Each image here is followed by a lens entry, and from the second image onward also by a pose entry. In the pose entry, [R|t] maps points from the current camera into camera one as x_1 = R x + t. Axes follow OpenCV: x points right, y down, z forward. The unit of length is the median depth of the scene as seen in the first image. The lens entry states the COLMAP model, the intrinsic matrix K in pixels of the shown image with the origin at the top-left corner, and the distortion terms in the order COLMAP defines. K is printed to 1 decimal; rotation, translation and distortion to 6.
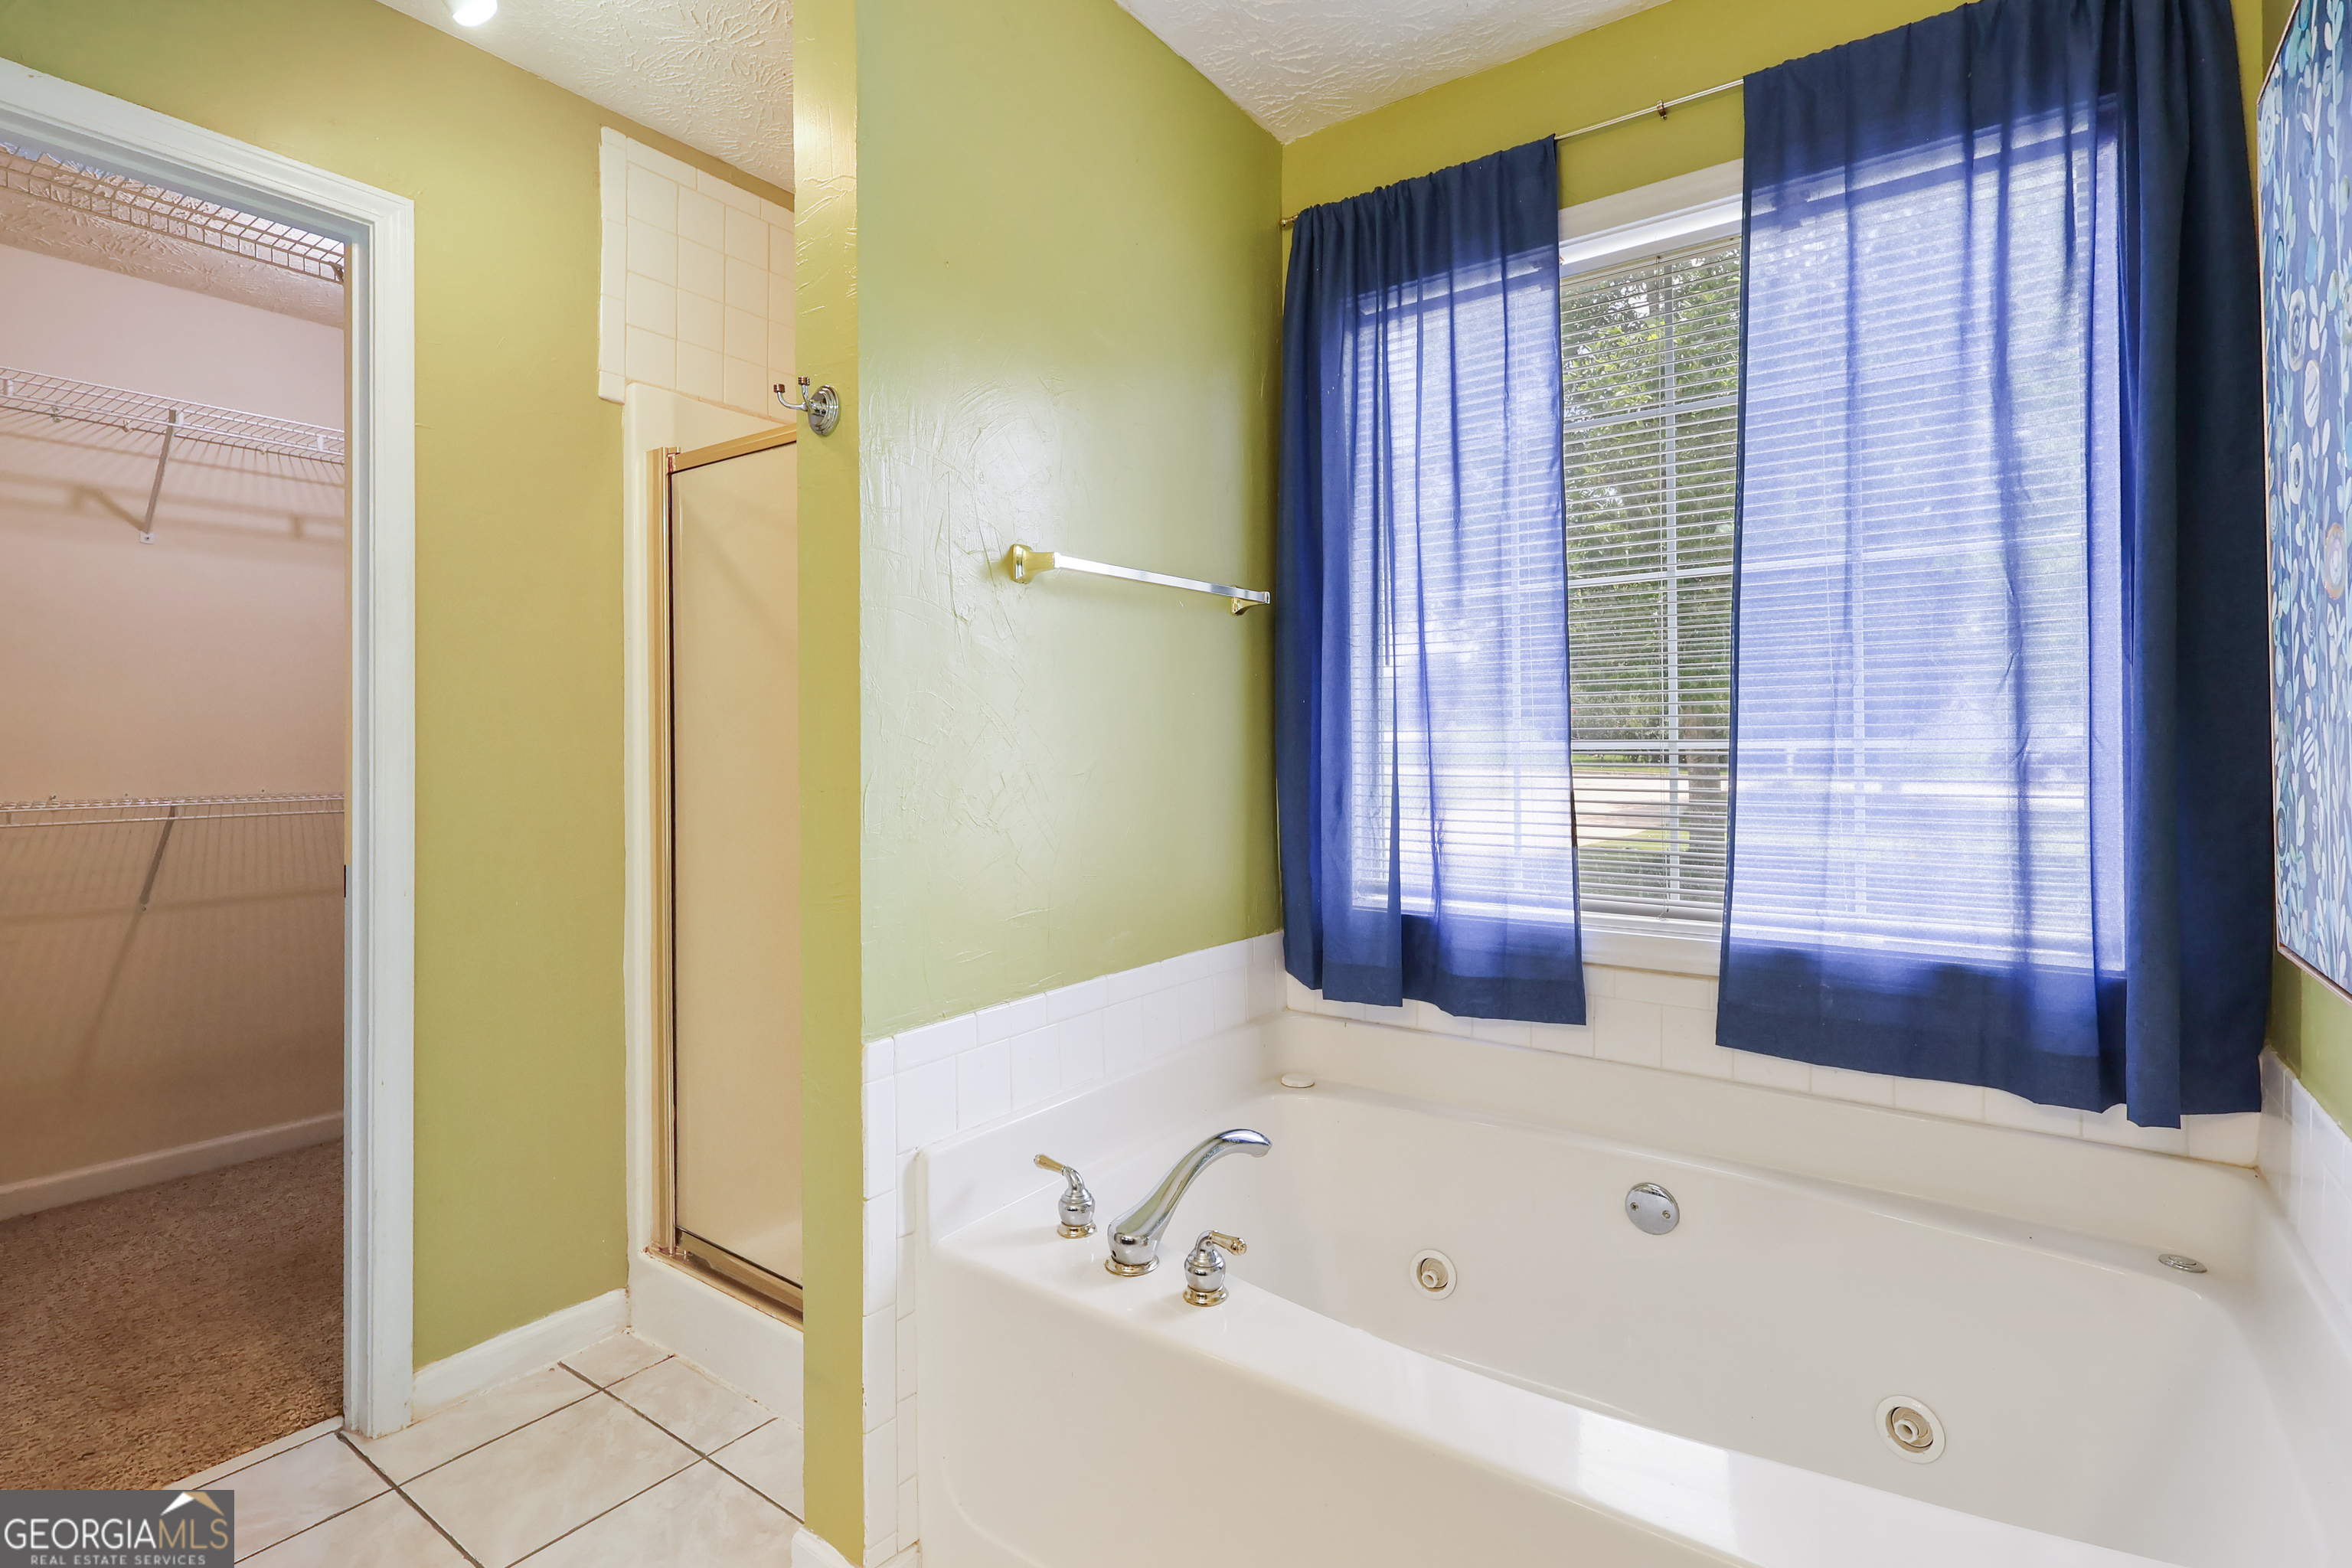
lens RADIAL K [[1116.0, 0, 1171.8], [0, 1116.0, 745.7], [0, 0, 1]] dist [0.003762, 0.000906]
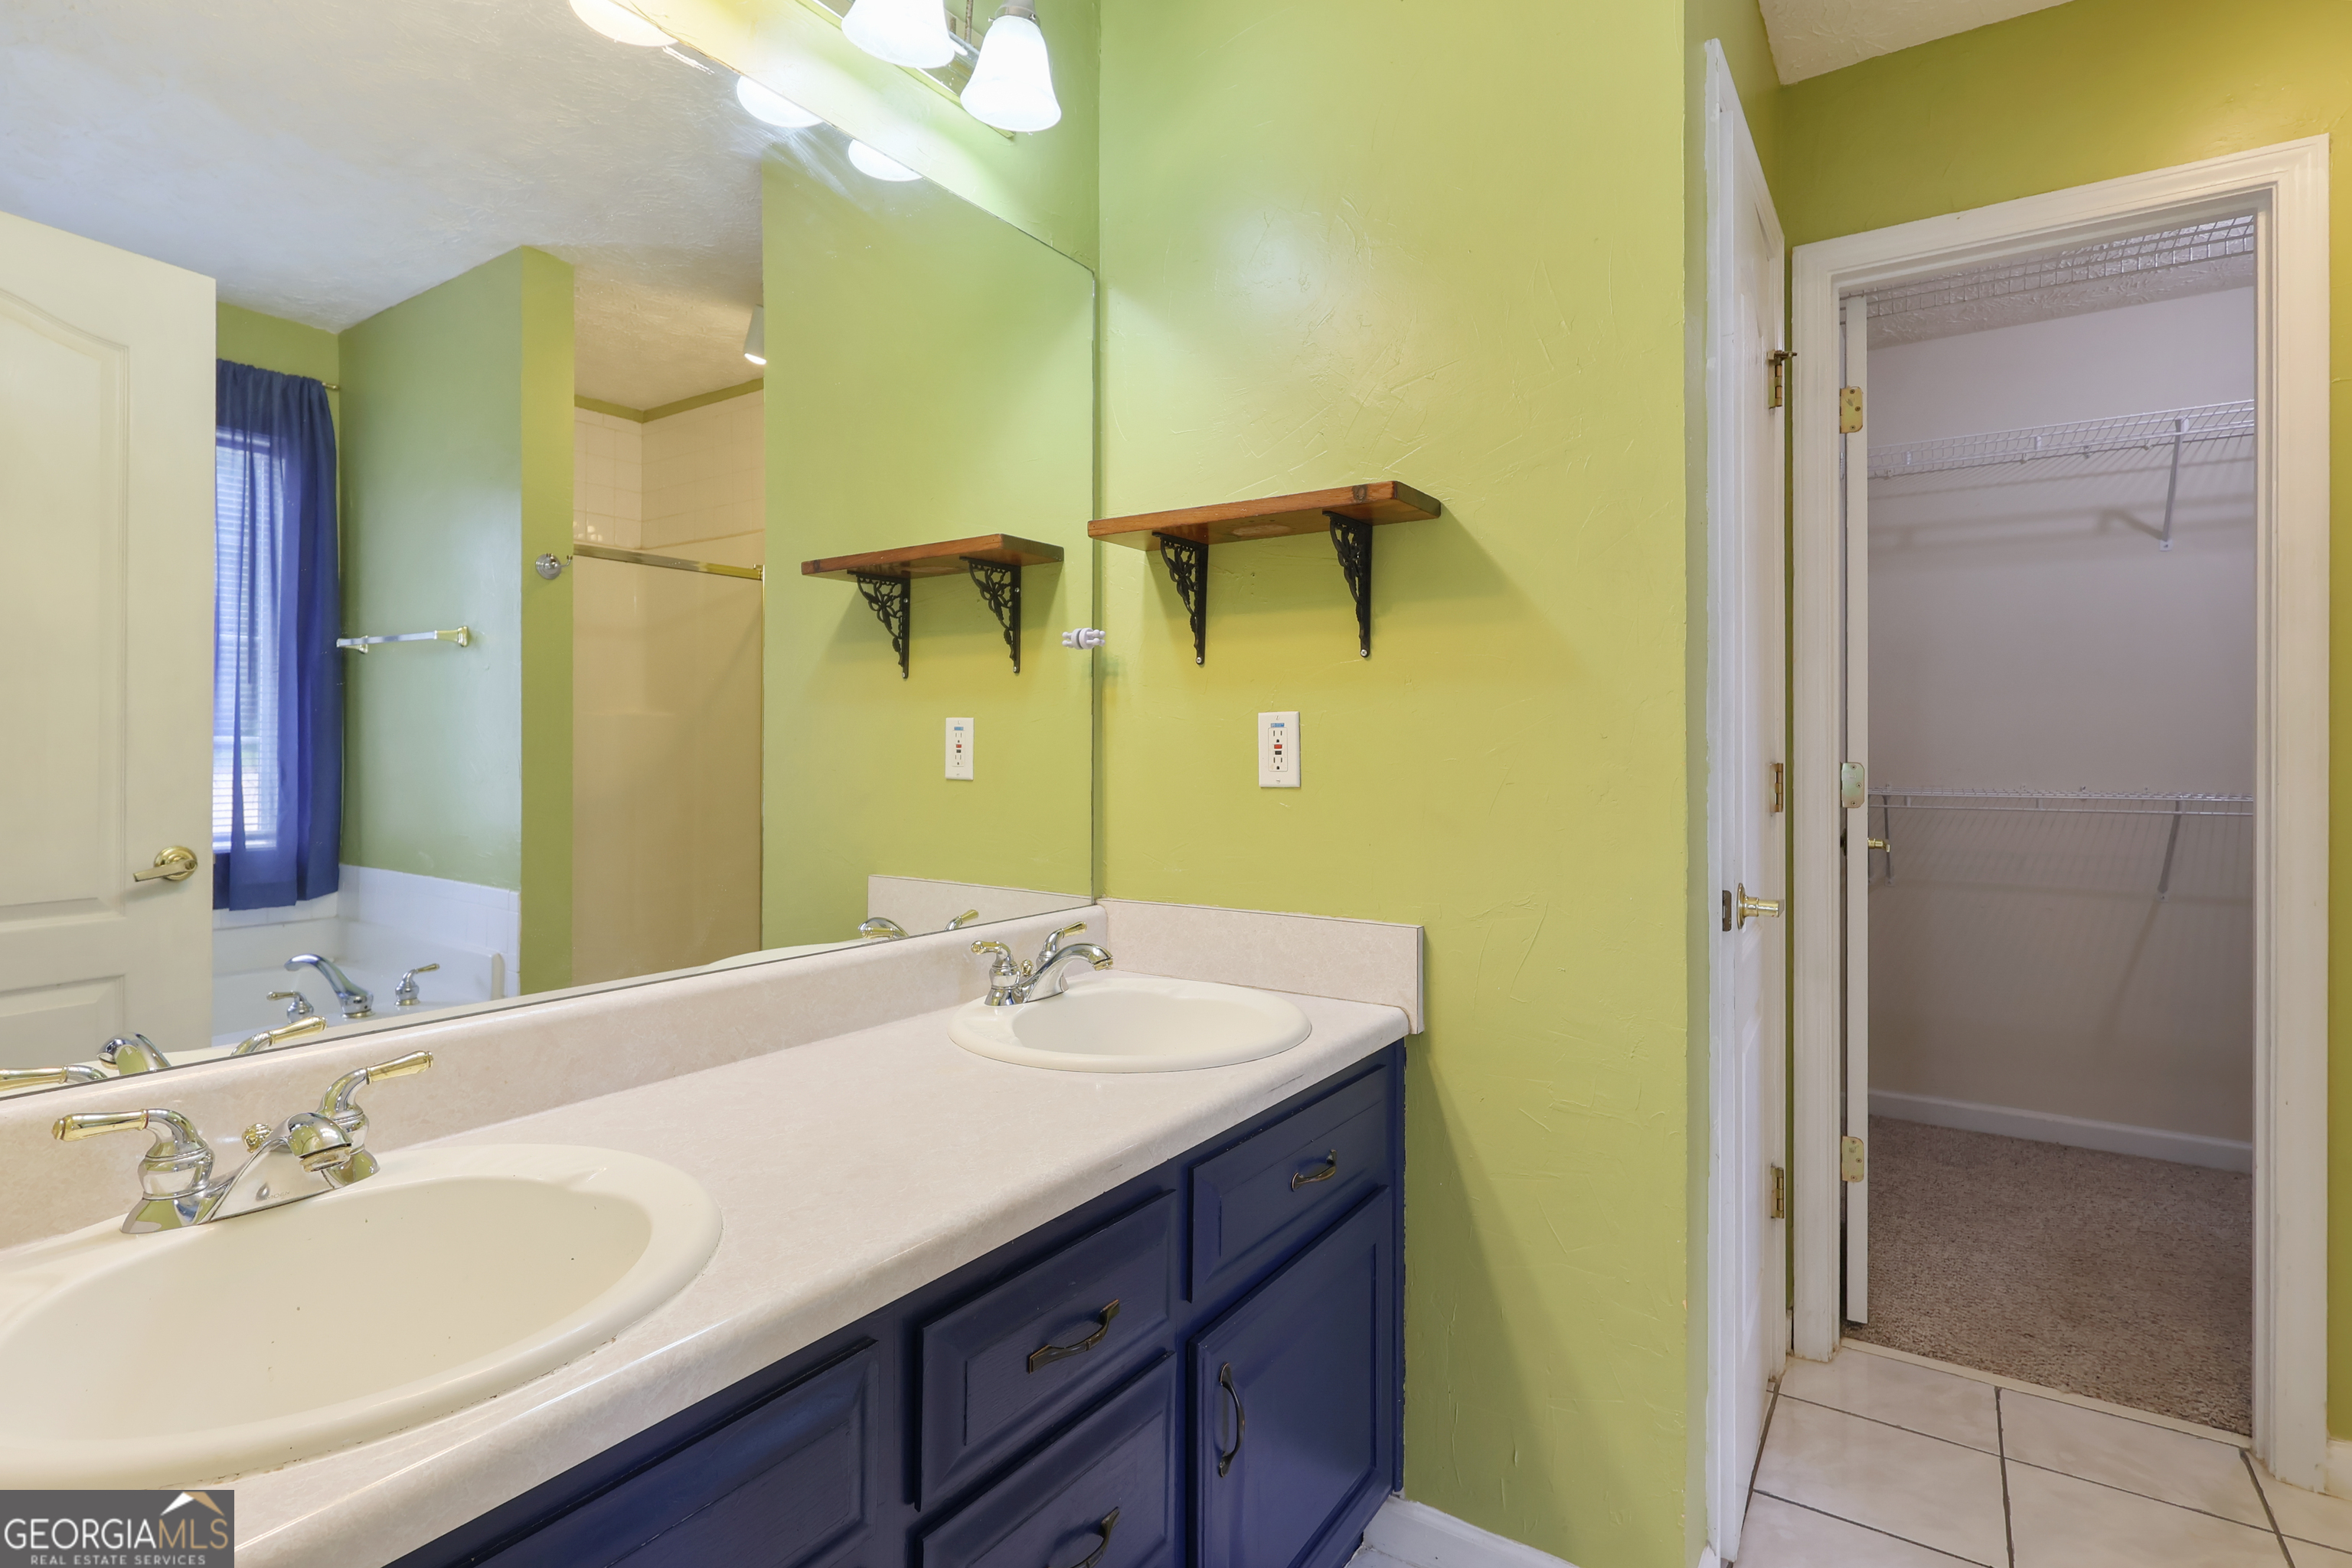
lens RADIAL K [[1111.6, 0, 1169.9], [0, 1111.6, 764.3], [0, 0, 1]] dist [0.000753, -0.000069]
pose [[0.051507, 0.015224, -0.998557, 0.138880], [0.003247, 0.999876, 0.015411, 0.000934], [0.998667, -0.004036, 0.051452, 0.022422]]
